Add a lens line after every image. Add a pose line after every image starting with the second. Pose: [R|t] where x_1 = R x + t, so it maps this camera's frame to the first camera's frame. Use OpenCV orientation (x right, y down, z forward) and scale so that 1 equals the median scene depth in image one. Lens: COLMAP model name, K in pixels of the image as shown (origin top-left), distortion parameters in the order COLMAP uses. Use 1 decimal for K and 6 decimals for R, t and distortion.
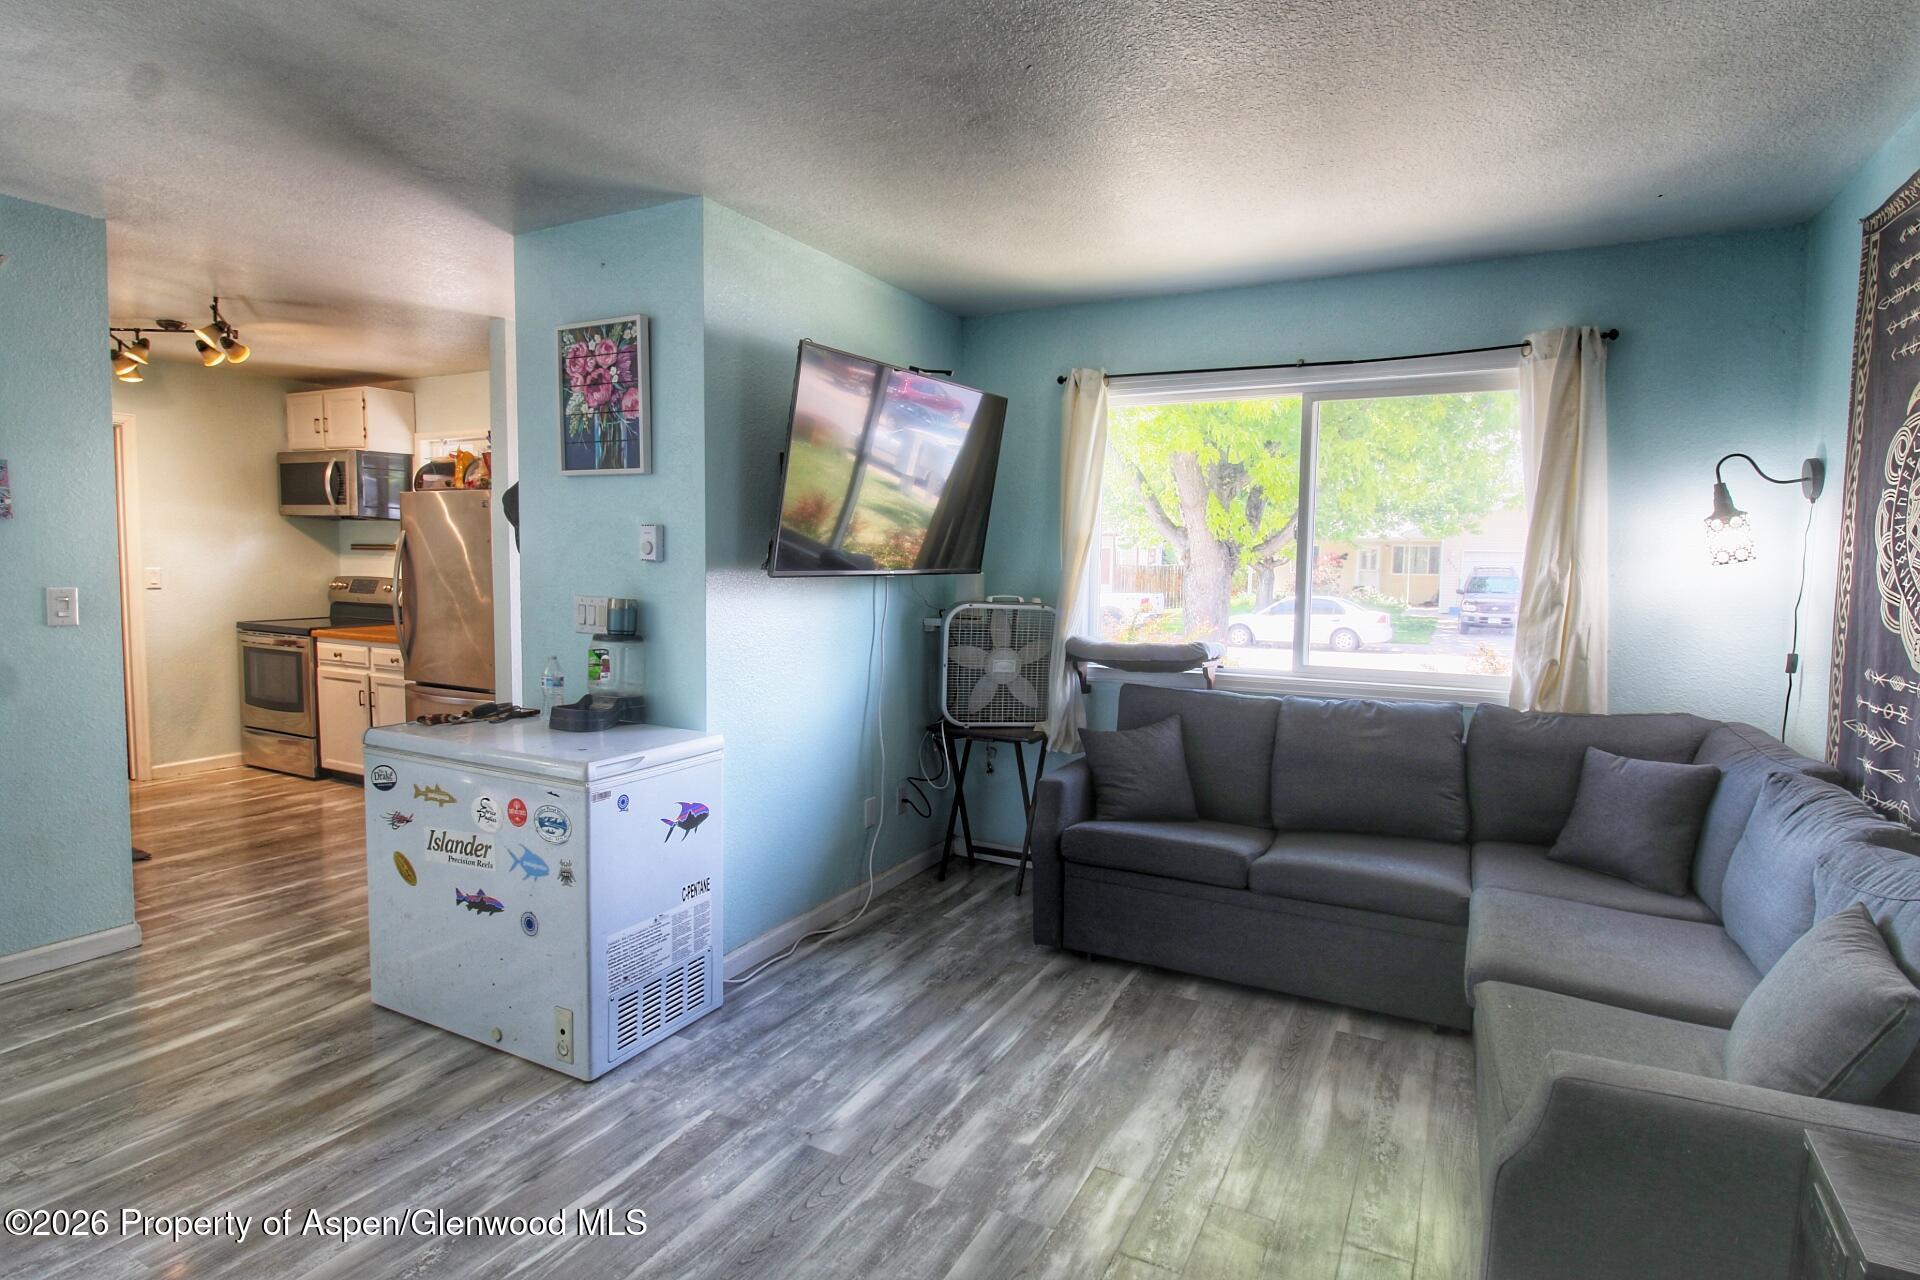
lens RADIAL K [[985.7, 0, 969.1], [0, 985.7, 633.8], [0, 0, 1]] dist [-0.009873, -0.007653]
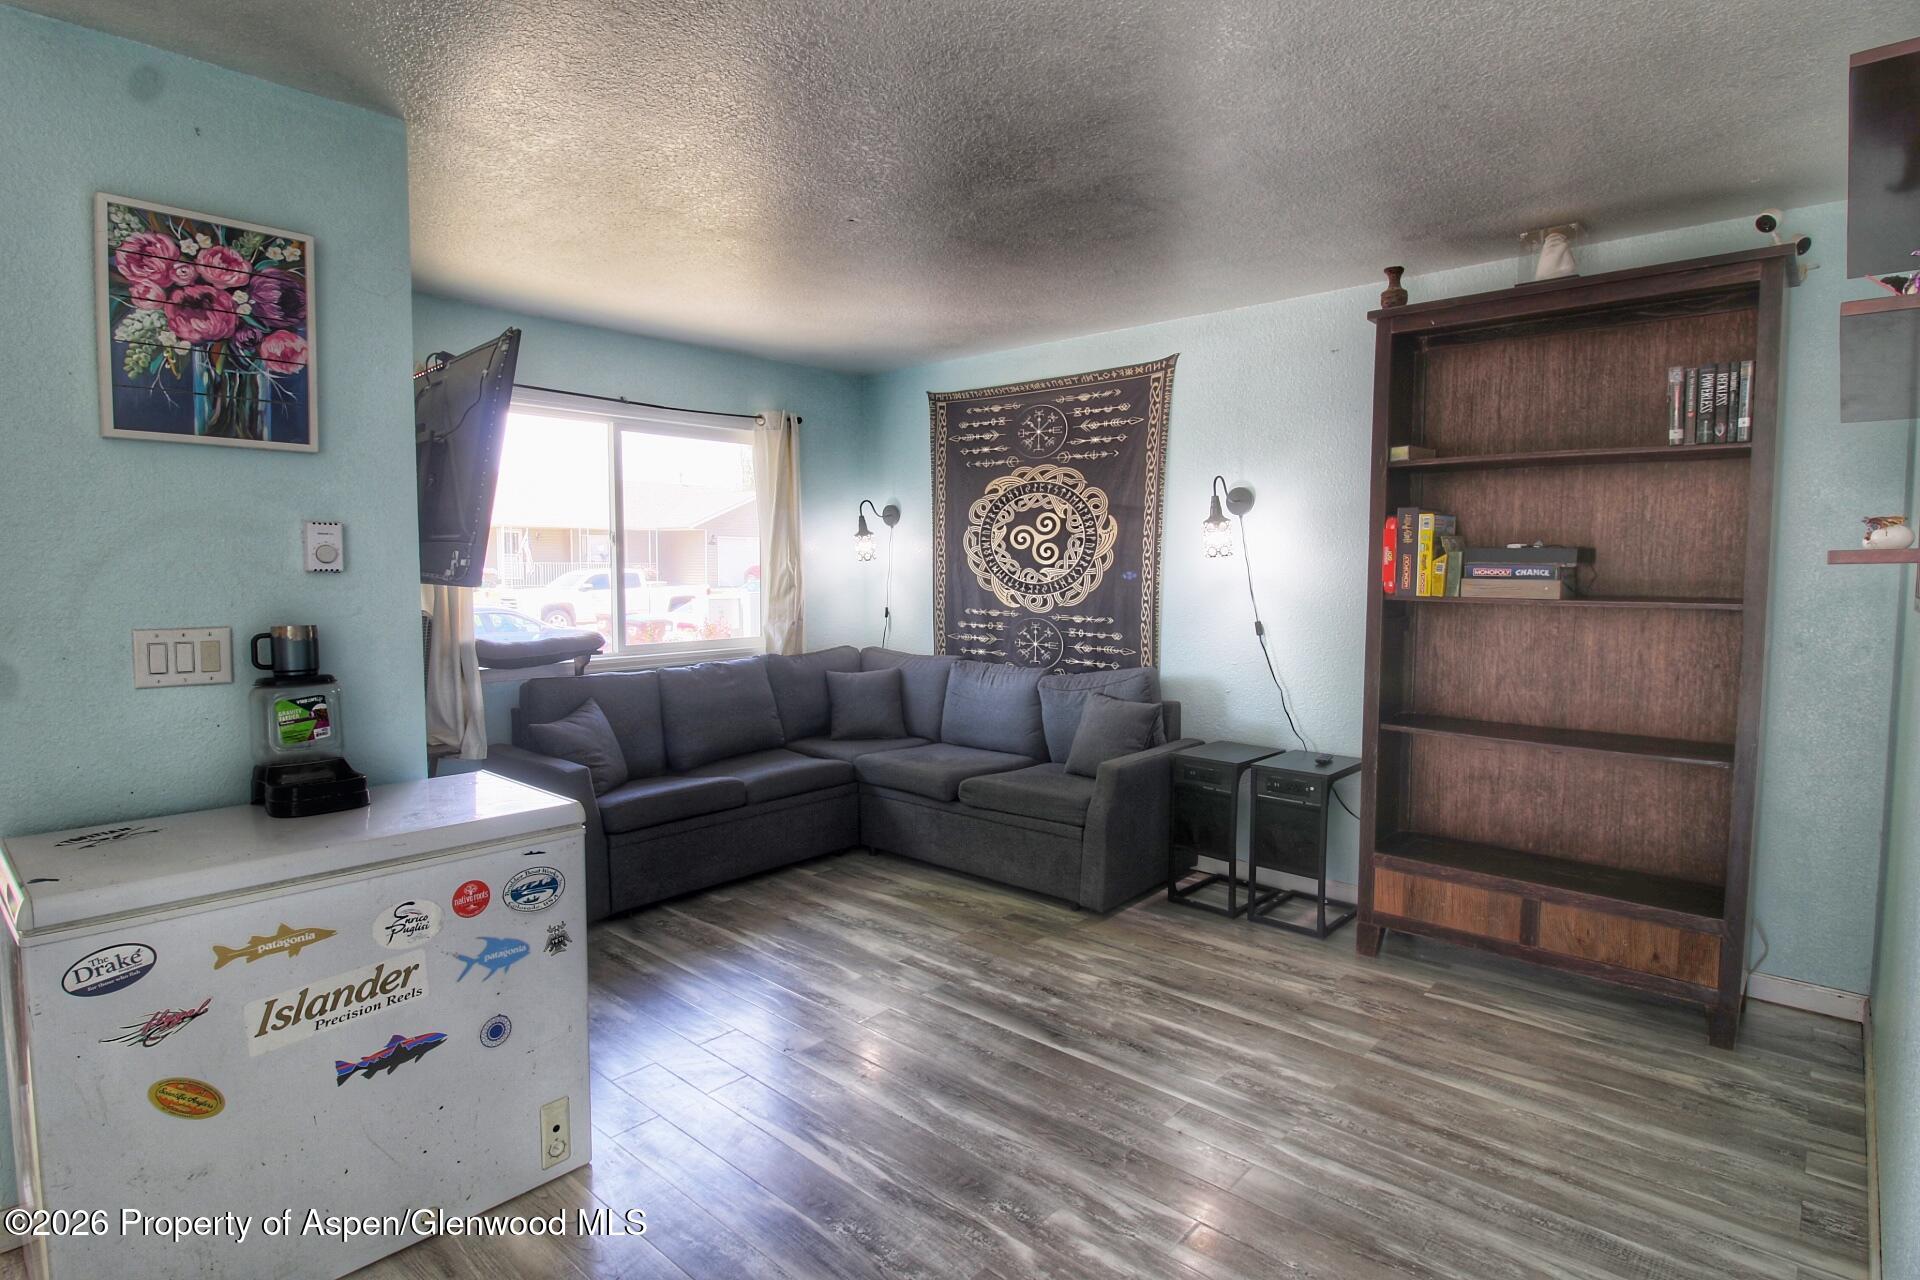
lens RADIAL K [[985.7, 0, 970.8], [0, 985.7, 636.2], [0, 0, 1]] dist [-0.009873, -0.007653]
pose [[0.241954, -0.084508, 0.966600, -0.972327], [0.072744, 0.994976, 0.068780, -0.043264], [-0.967557, 0.053673, 0.246886, 0.369979]]
